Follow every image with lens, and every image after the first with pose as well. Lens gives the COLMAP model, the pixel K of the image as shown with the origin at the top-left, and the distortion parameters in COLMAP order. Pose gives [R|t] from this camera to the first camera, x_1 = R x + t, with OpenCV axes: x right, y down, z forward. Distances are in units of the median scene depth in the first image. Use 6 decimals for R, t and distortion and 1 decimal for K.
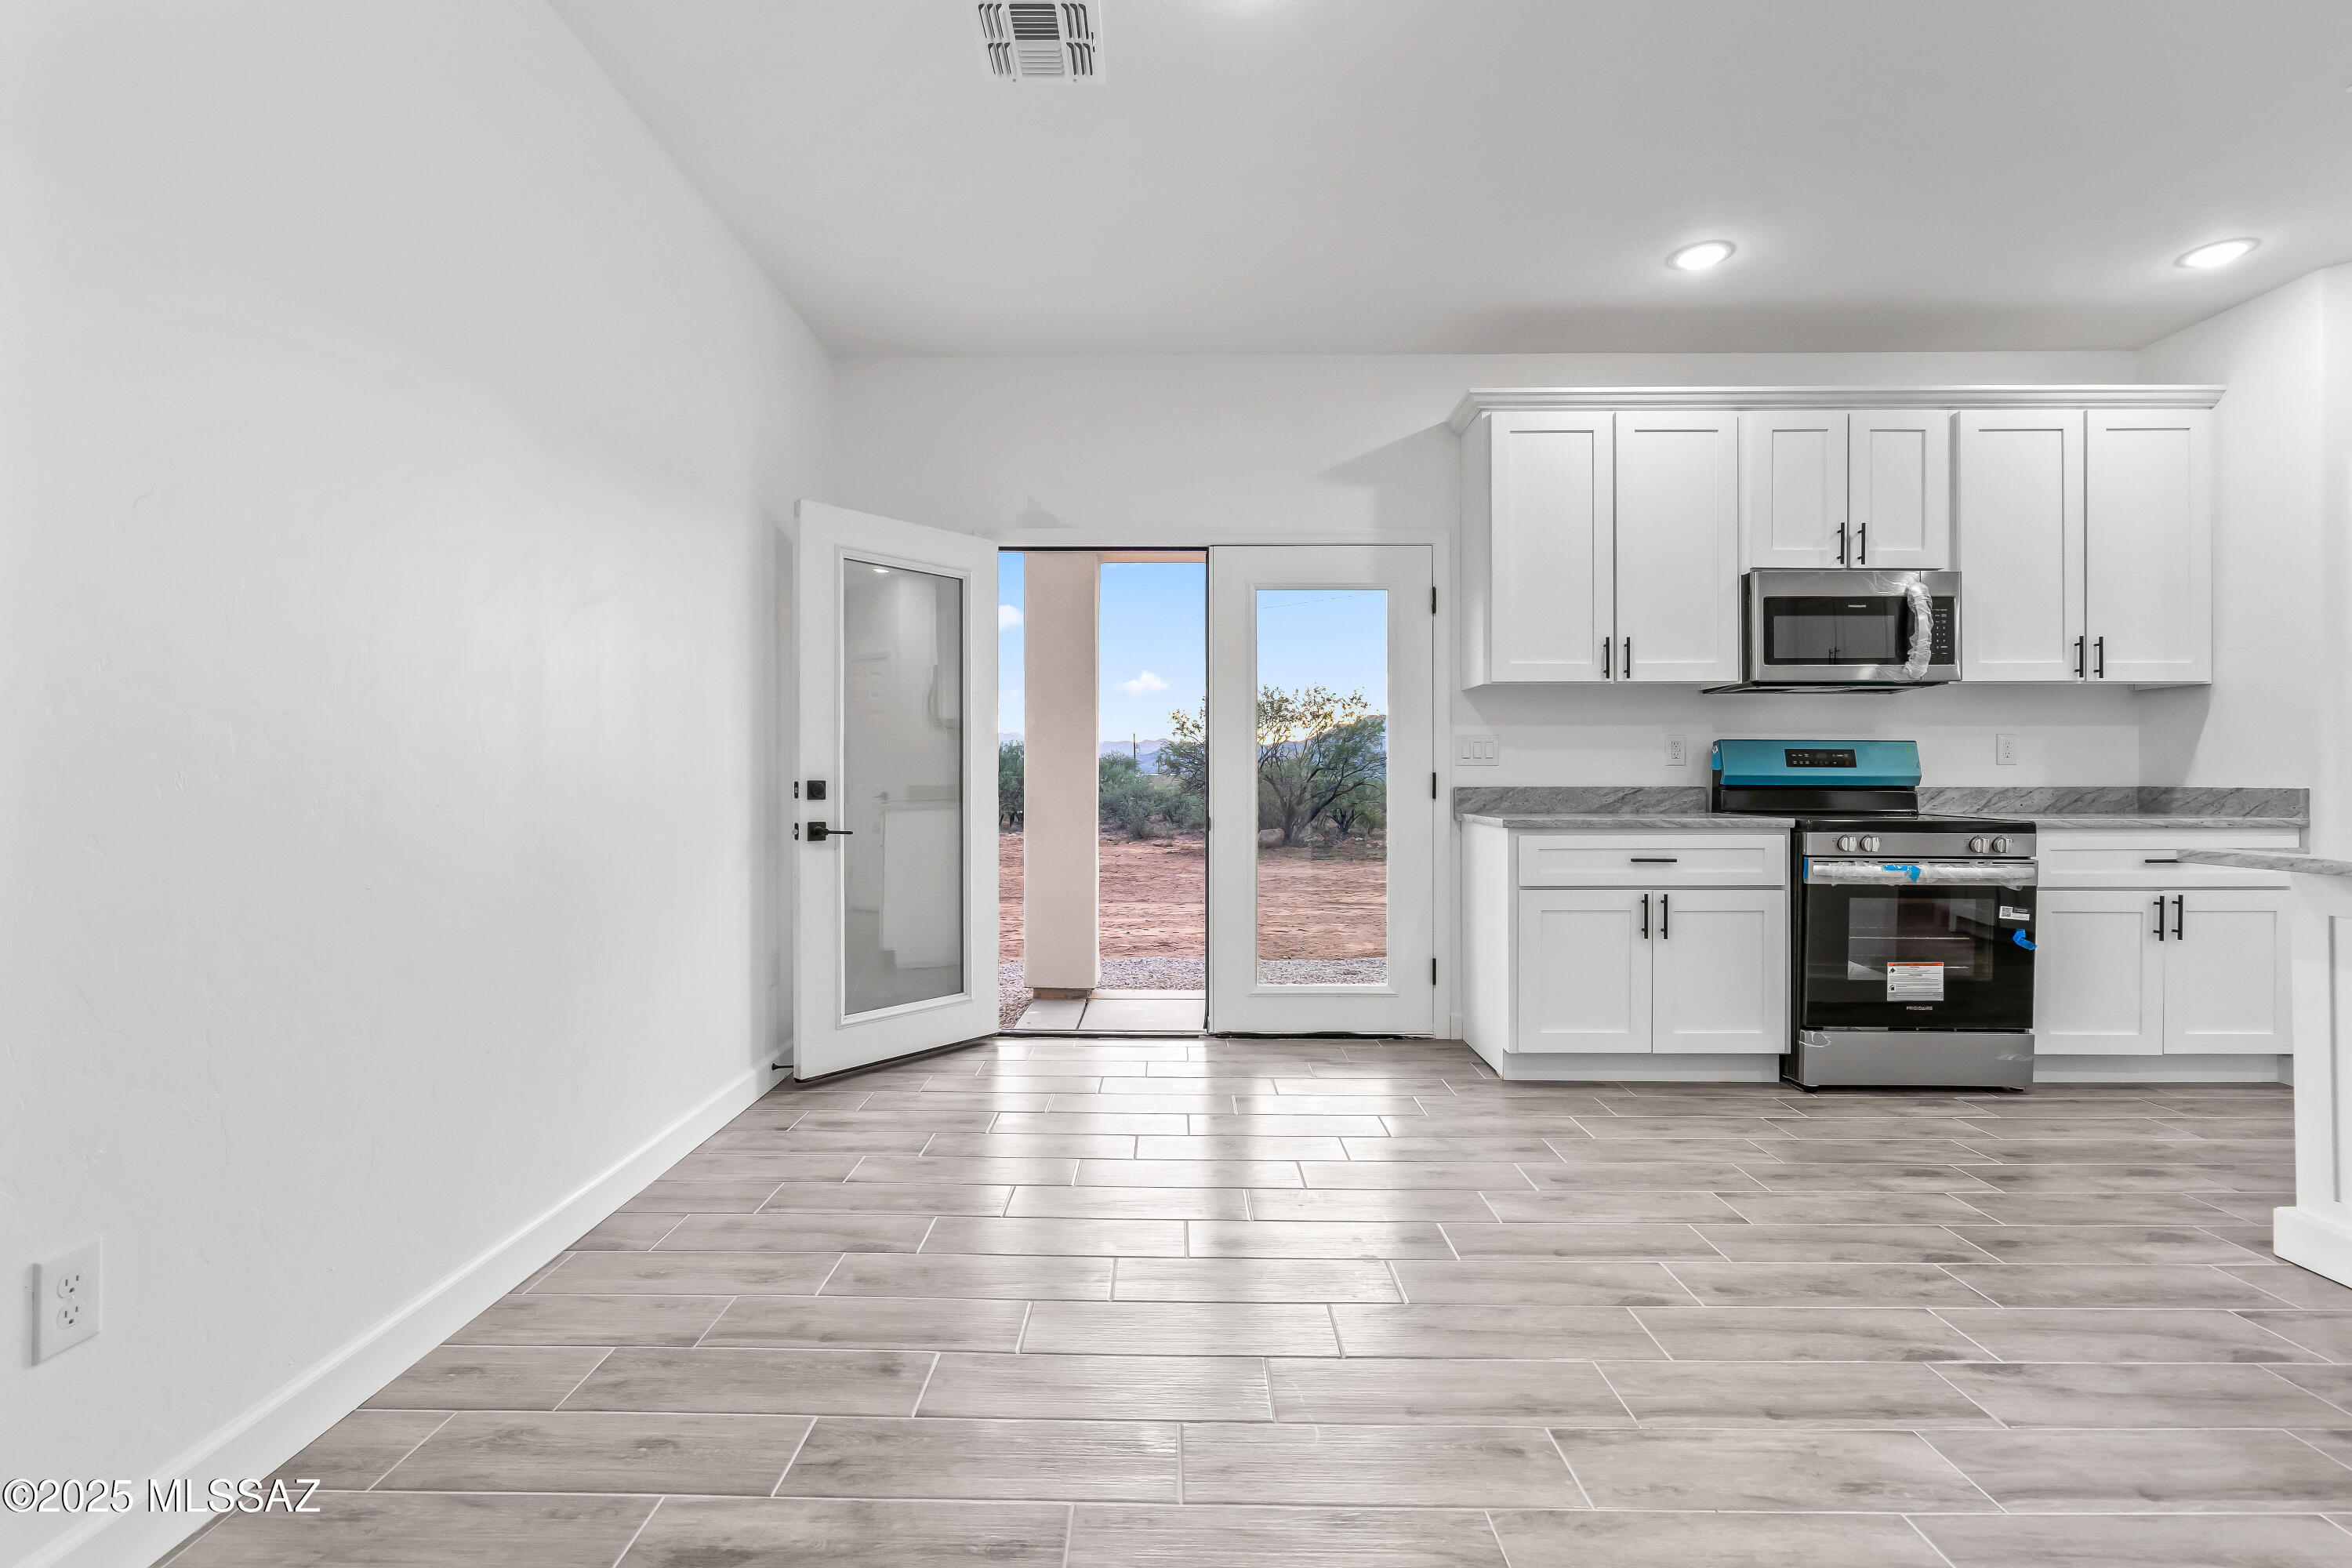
lens RADIAL K [[1070.4, 0, 1160.0], [0, 1070.4, 775.0], [0, 0, 1]] dist [-0.004348, 0.002195]
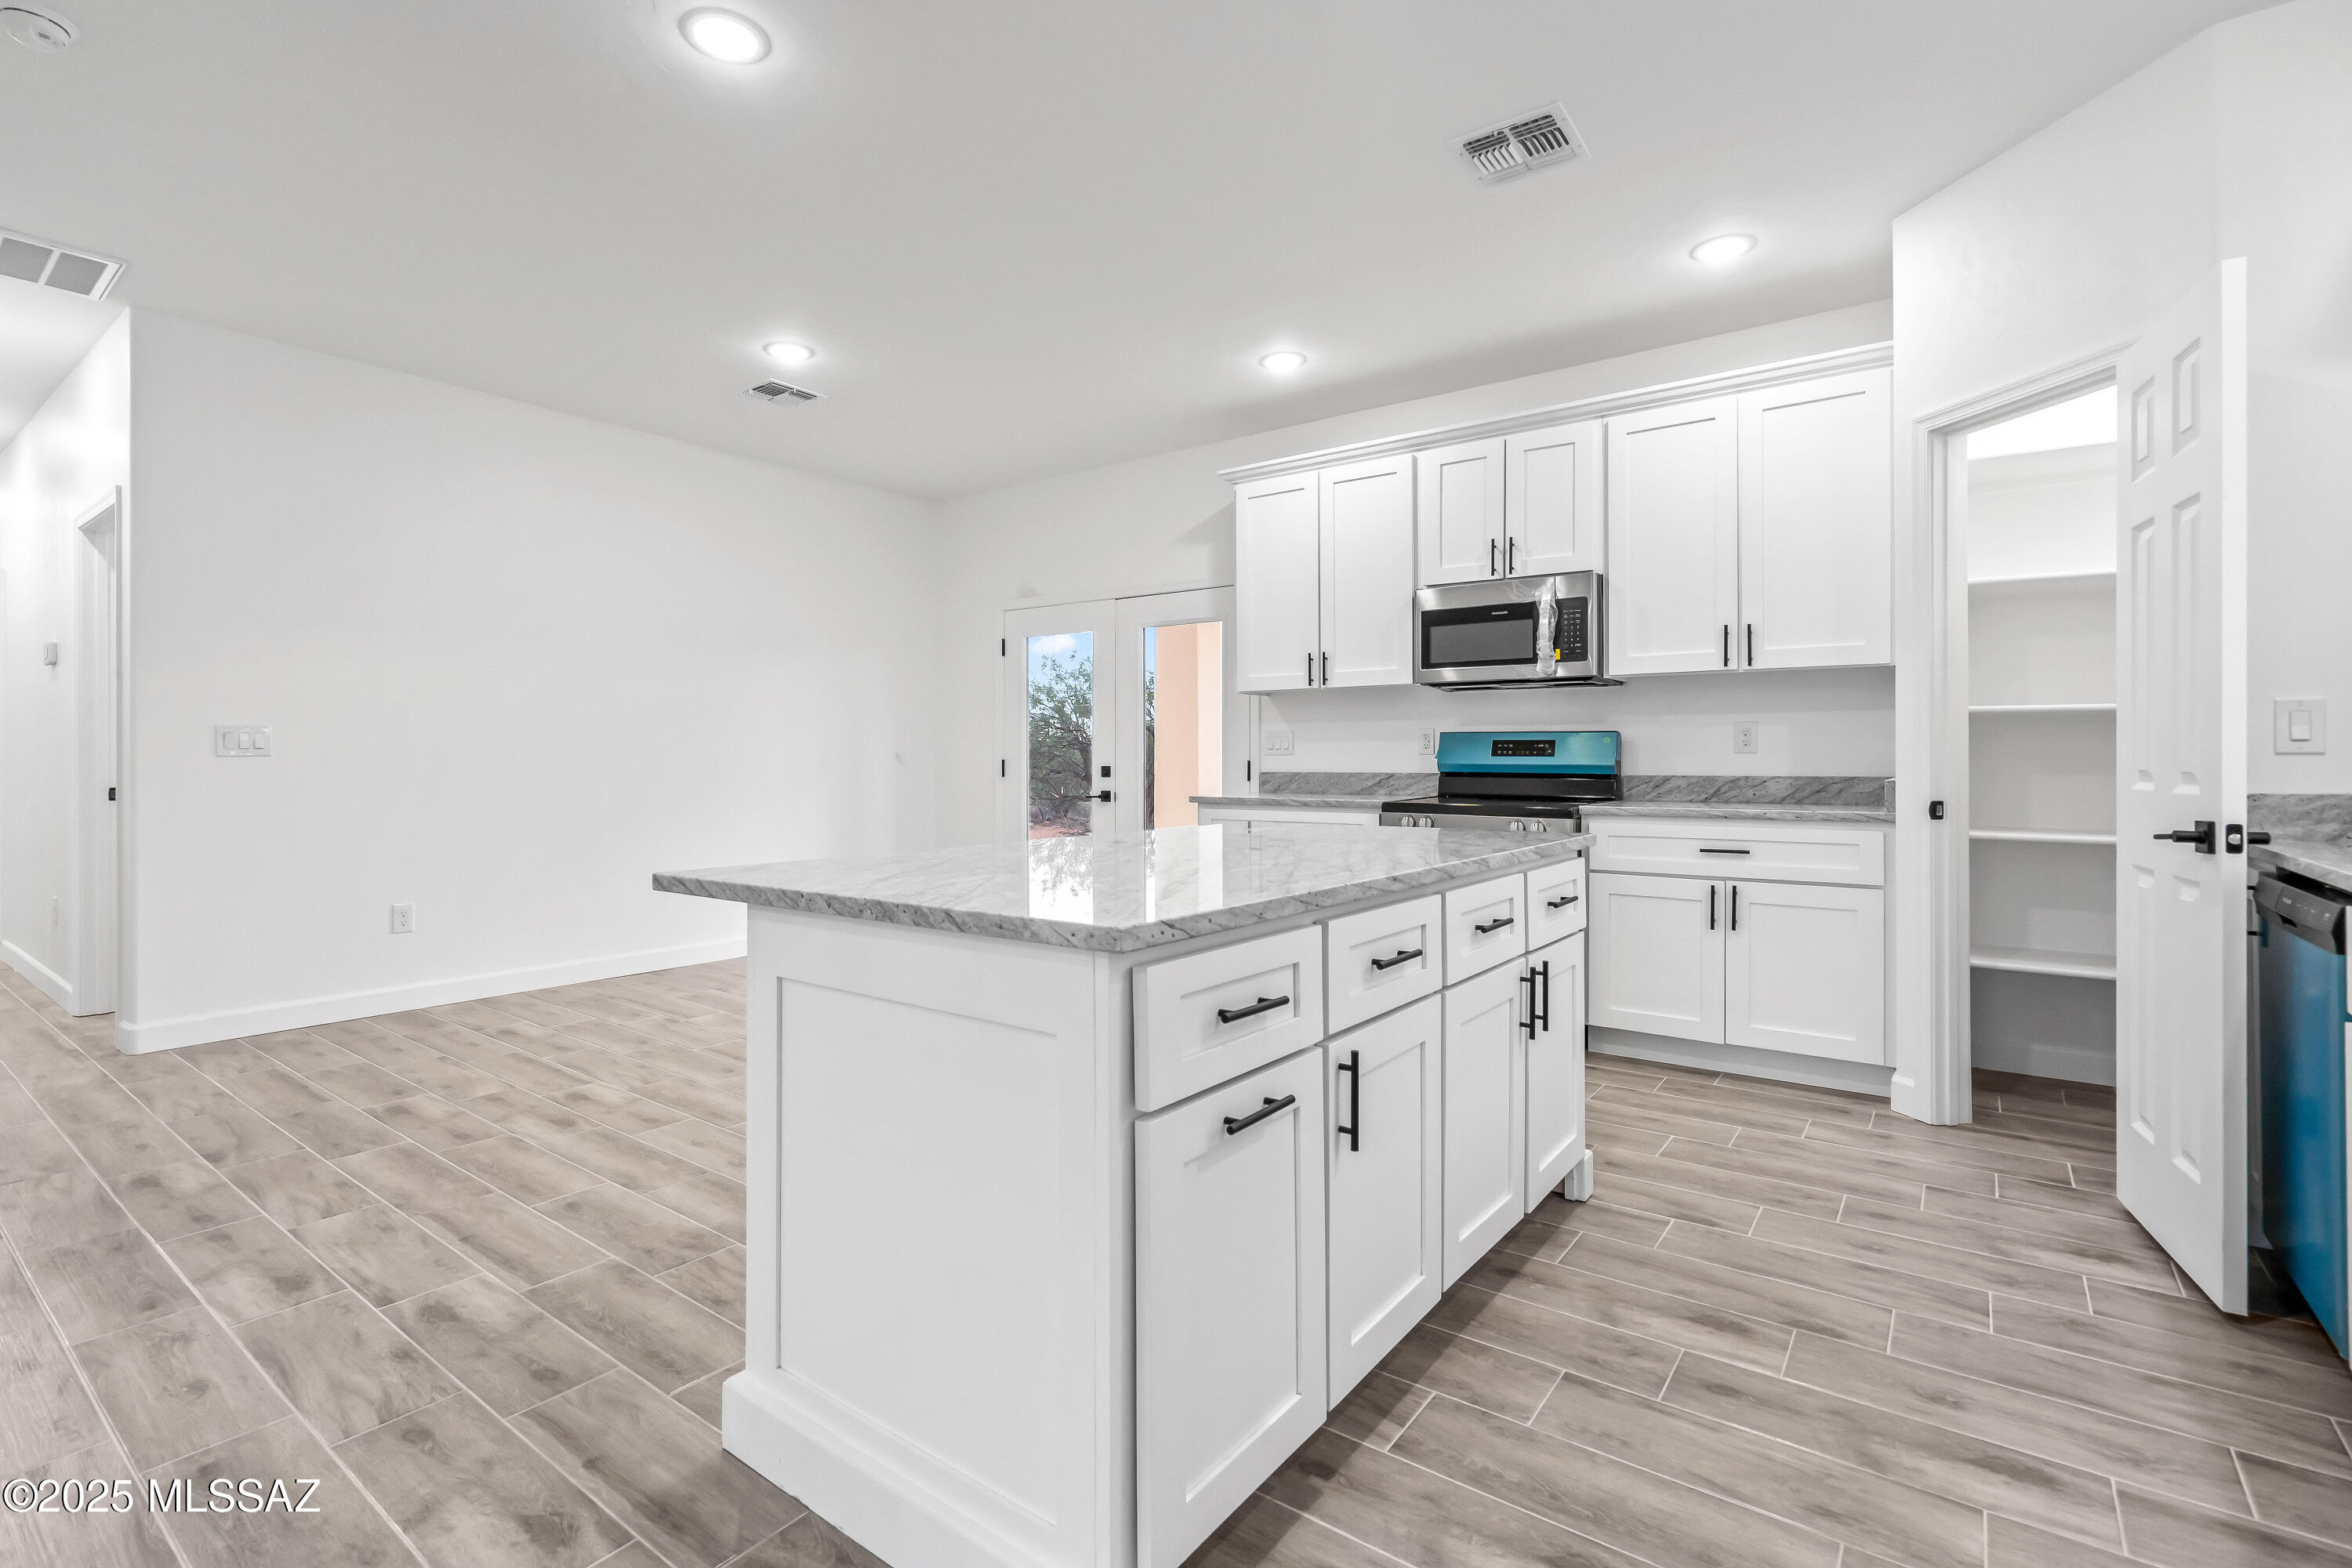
lens RADIAL K [[1070.4, 0, 1160.1], [0, 1070.4, 757.8], [0, 0, 1]] dist [-0.004348, 0.002195]
pose [[0.804205, -0.001266, -0.594350, 1.044171], [0.004757, 0.999979, 0.004308, -0.013060], [0.594333, -0.006292, 0.804195, -0.116060]]
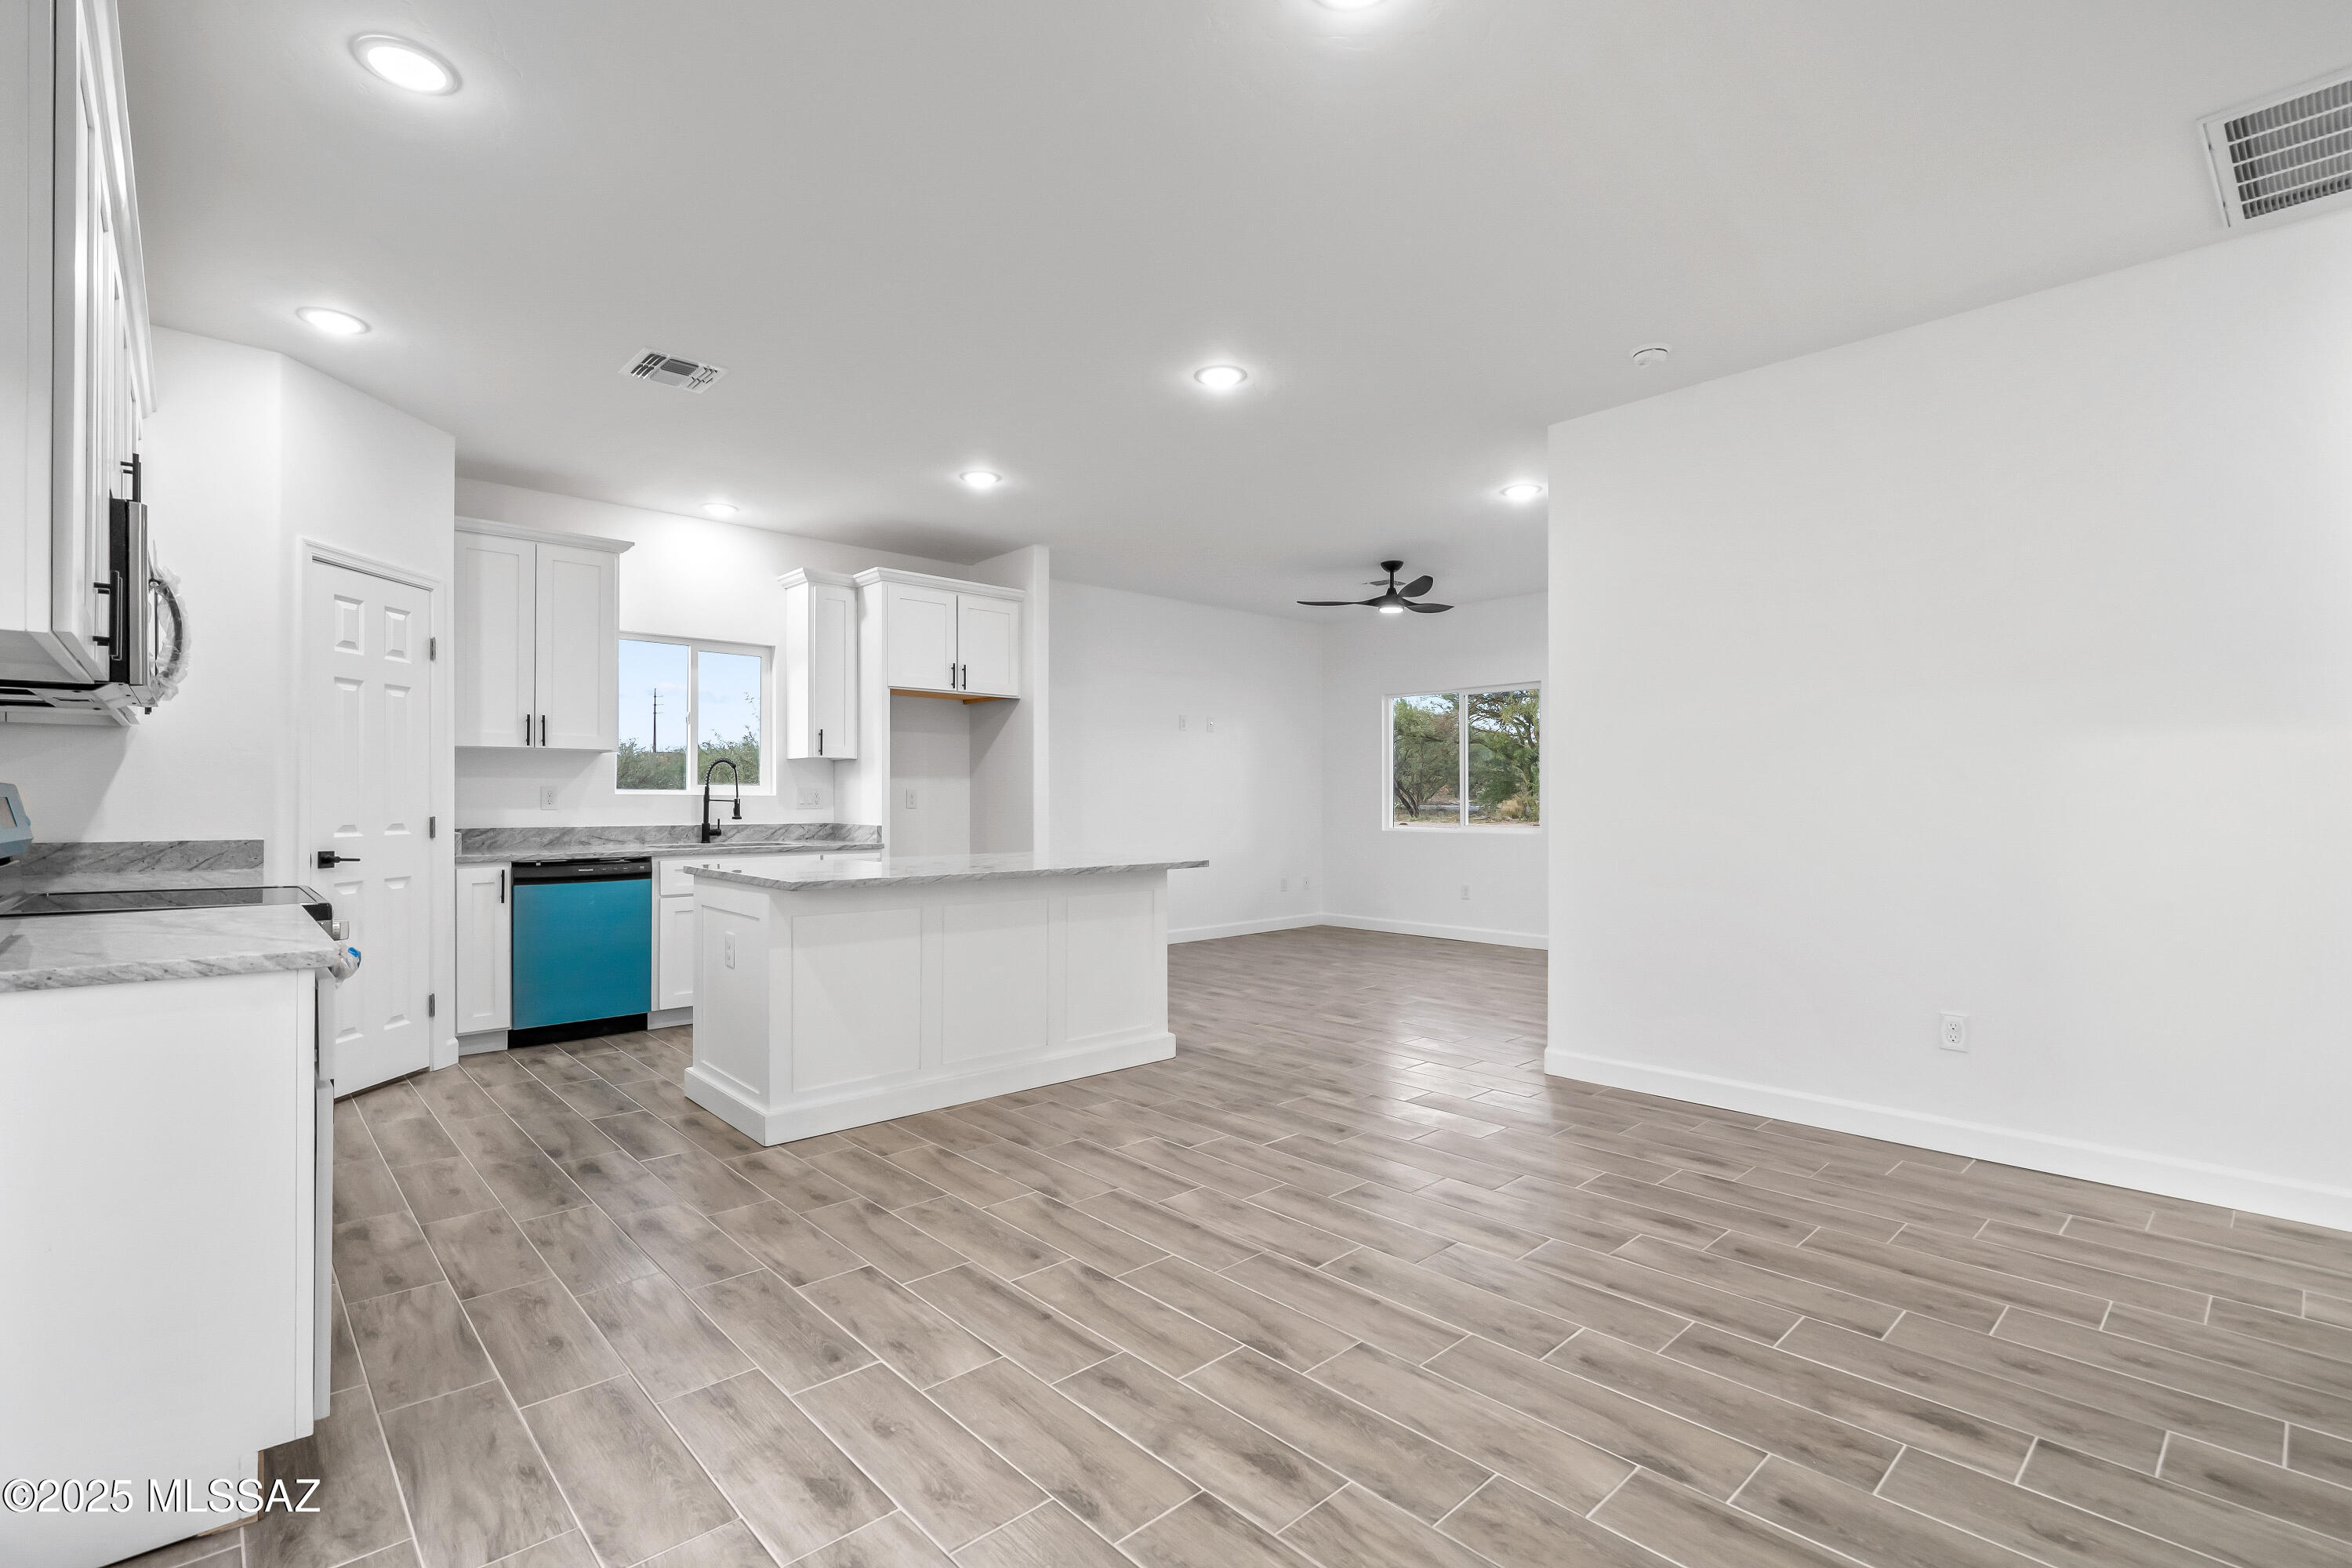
lens RADIAL K [[1070.4, 0, 1165.0], [0, 1070.4, 794.3], [0, 0, 1]] dist [-0.004348, 0.002195]
pose [[-0.682553, 0.003018, 0.730830, -0.277253], [-0.003746, 0.999964, -0.007627, -0.024992], [-0.730827, -0.007944, -0.682517, 1.001637]]
